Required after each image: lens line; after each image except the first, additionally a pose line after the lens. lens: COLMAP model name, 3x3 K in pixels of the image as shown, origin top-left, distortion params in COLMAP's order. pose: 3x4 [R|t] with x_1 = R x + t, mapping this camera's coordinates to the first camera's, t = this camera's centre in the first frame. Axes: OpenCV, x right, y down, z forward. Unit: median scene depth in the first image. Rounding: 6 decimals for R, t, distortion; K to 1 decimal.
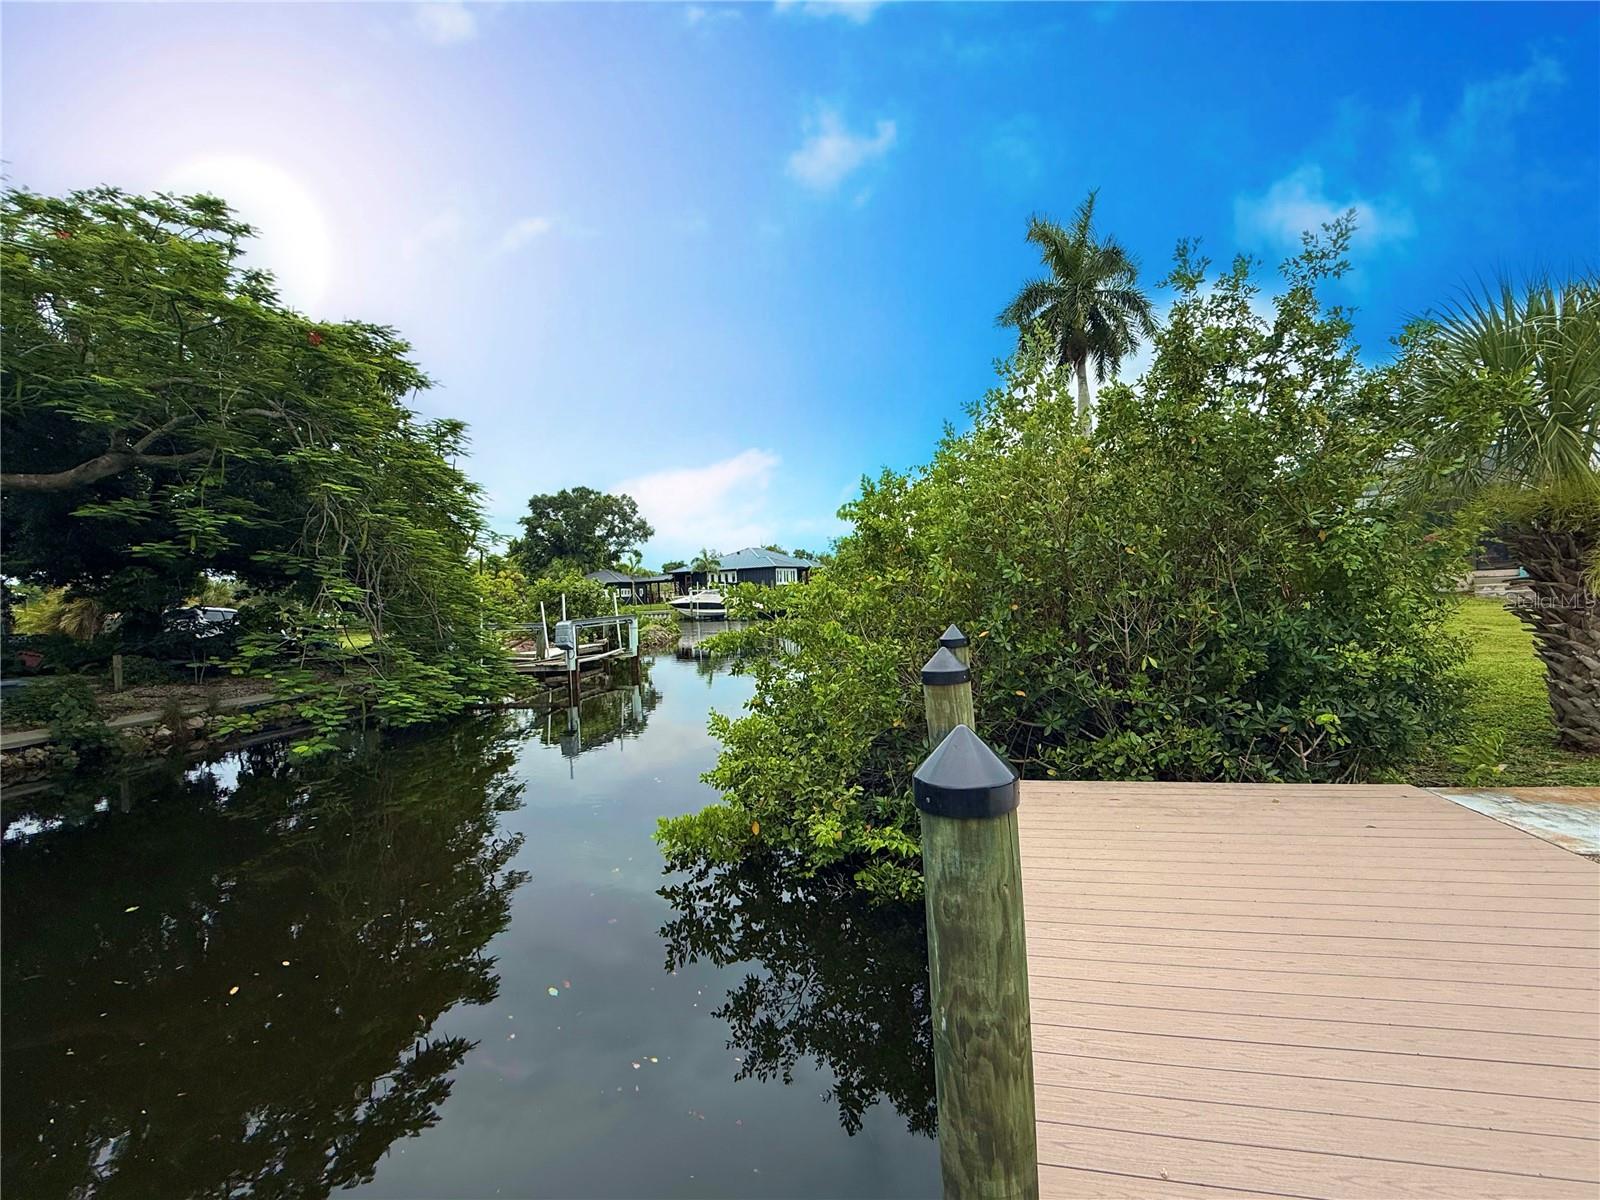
lens RADIAL K [[699.2, 0, 800.8], [0, 699.2, 600.4], [0, 0, 1]] dist [0.000682, -0.001391]
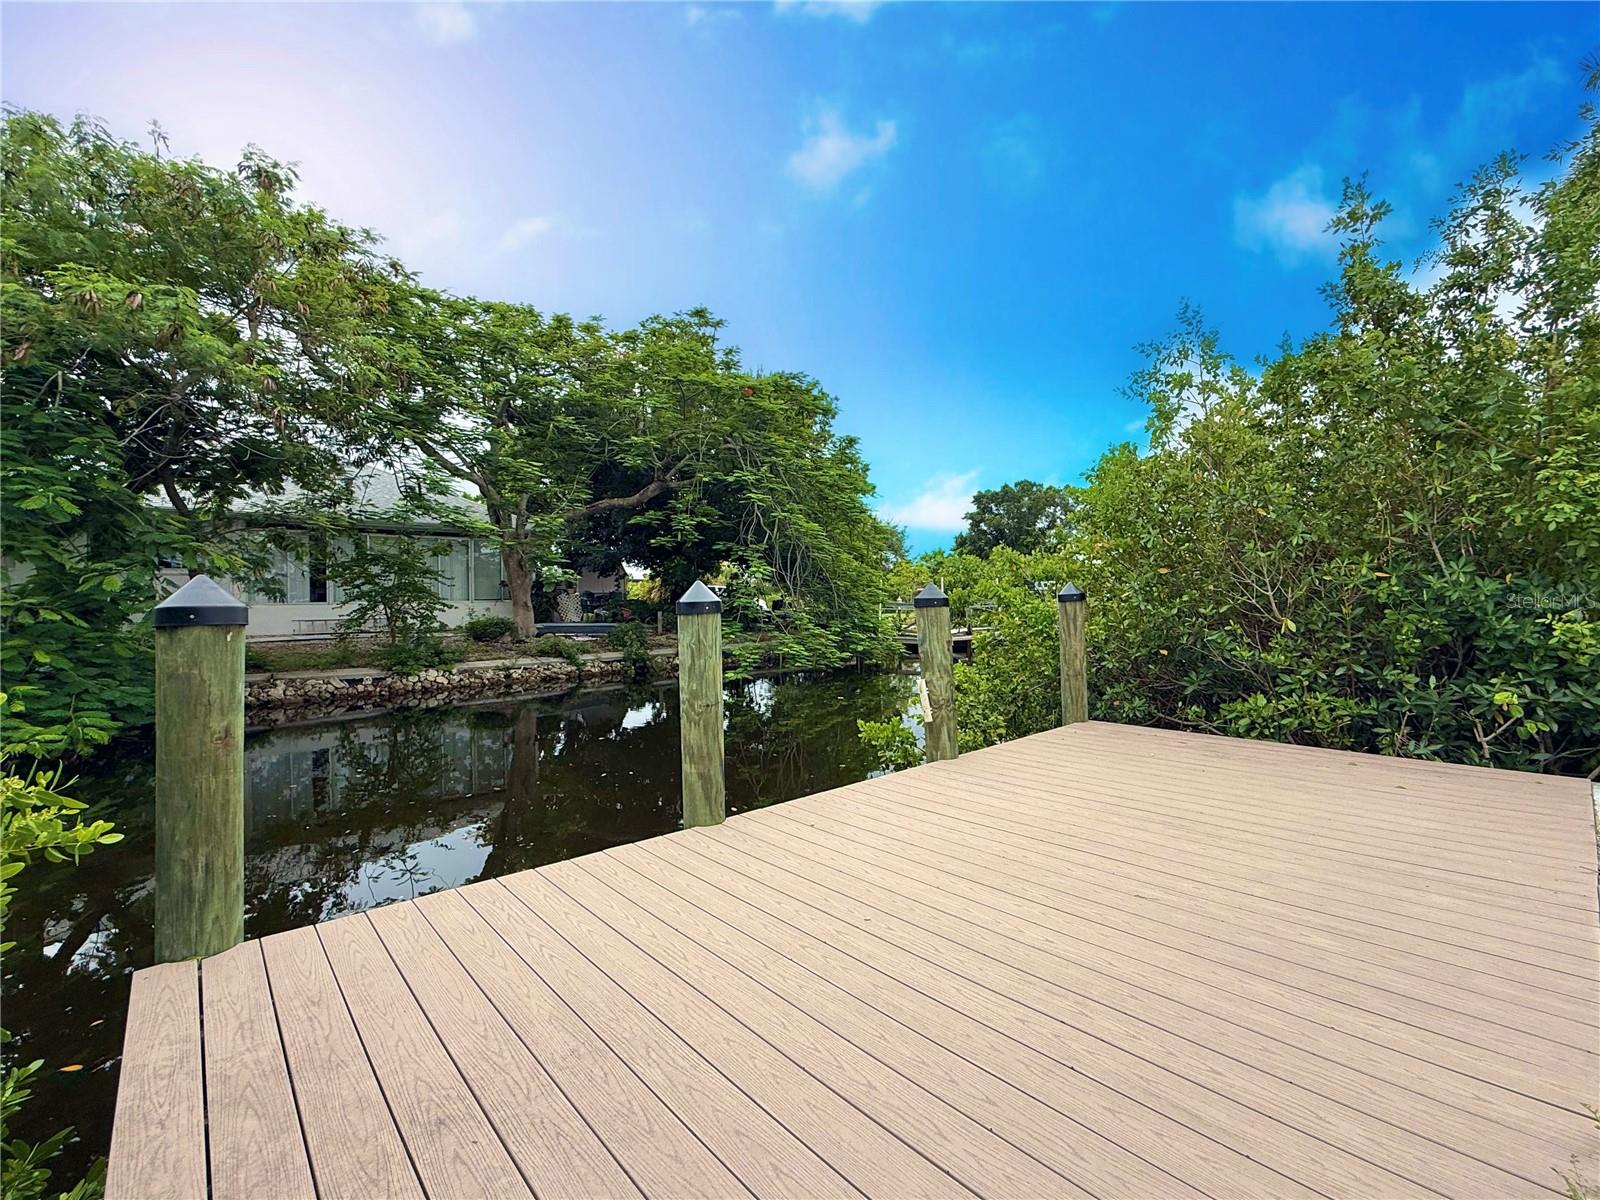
lens RADIAL K [[699.2, 0, 800.3], [0, 699.2, 603.1], [0, 0, 1]] dist [0.000682, -0.001391]
pose [[0.804833, 0.031515, -0.592664, 0.220589], [-0.024239, 0.999501, 0.020233, 0.022342], [0.593006, -0.001919, 0.805196, -0.079579]]
